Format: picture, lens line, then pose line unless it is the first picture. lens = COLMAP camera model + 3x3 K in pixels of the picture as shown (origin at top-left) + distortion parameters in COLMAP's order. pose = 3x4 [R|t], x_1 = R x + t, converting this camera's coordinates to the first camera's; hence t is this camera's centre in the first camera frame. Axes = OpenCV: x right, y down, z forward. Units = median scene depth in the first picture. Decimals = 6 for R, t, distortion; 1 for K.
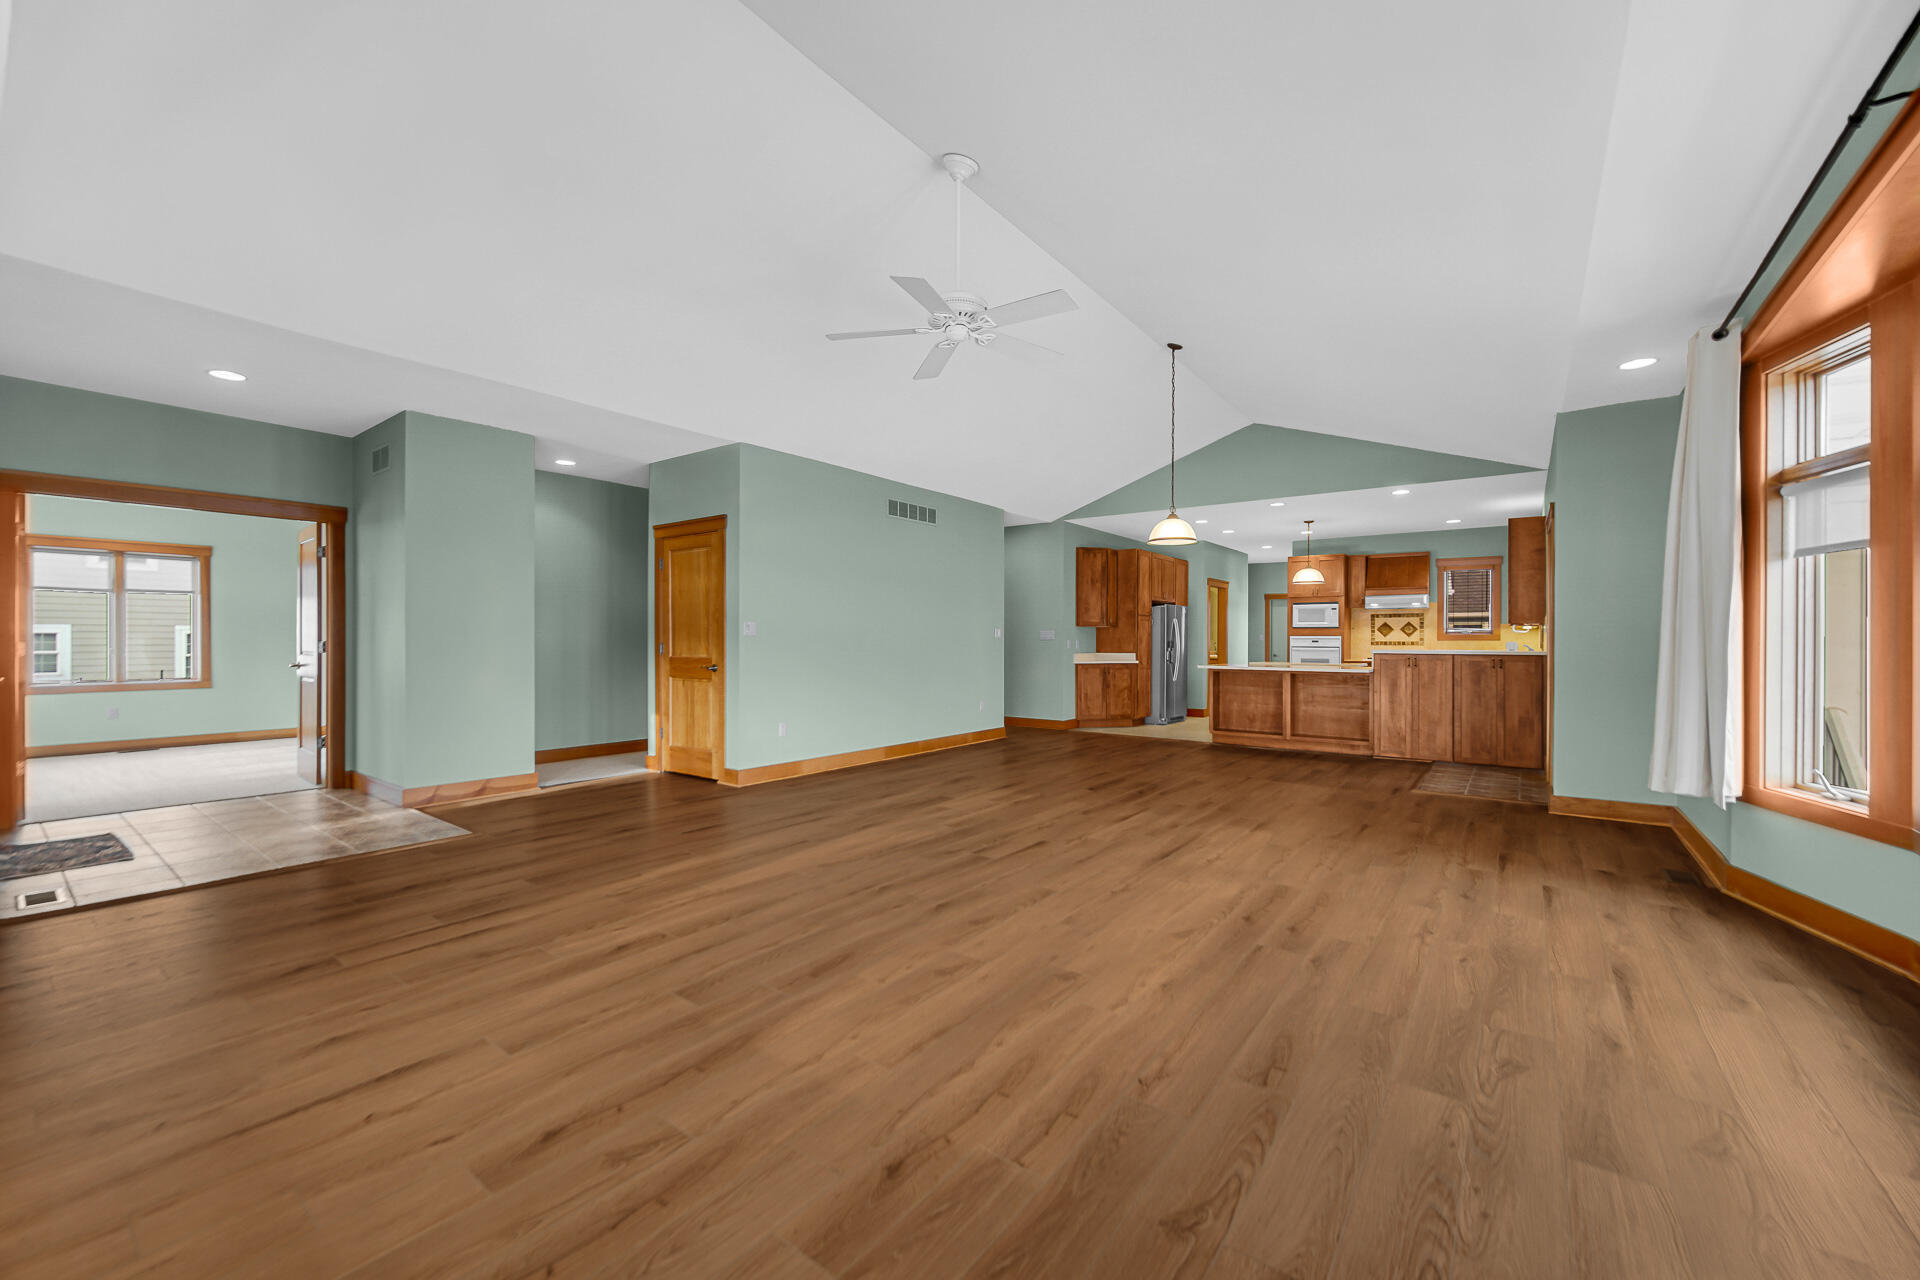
lens RADIAL K [[760.4, 0, 953.2], [0, 760.4, 636.5], [0, 0, 1]] dist [-0.000832, -0.000309]
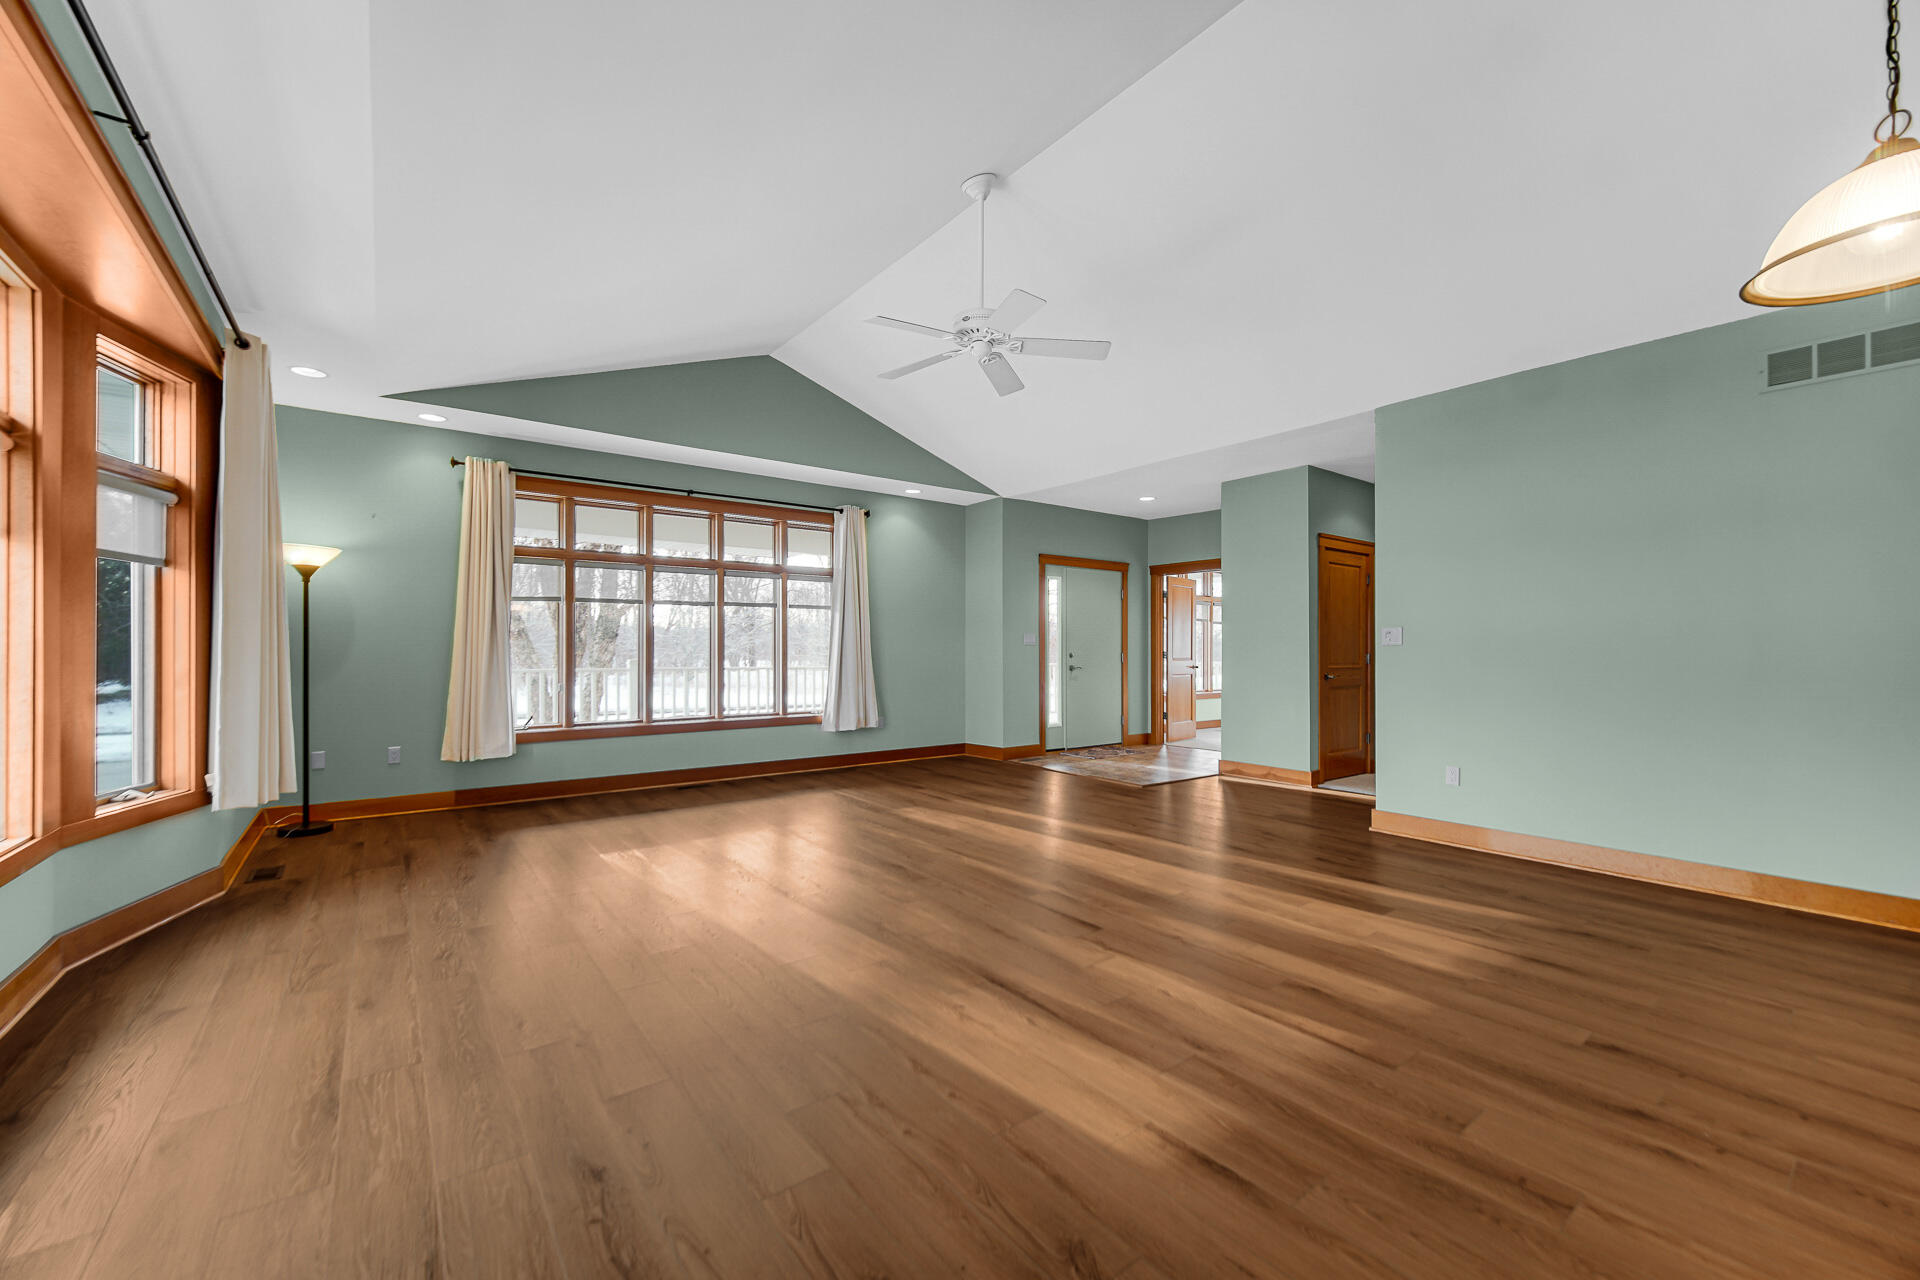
lens RADIAL K [[760.4, 0, 954.3], [0, 760.4, 648.3], [0, 0, 1]] dist [-0.000832, -0.000309]
pose [[-0.277054, -0.003044, -0.960849, 0.627074], [0.000430, 0.999994, -0.003292, 0.004658], [0.960854, -0.001325, -0.277051, 0.788460]]
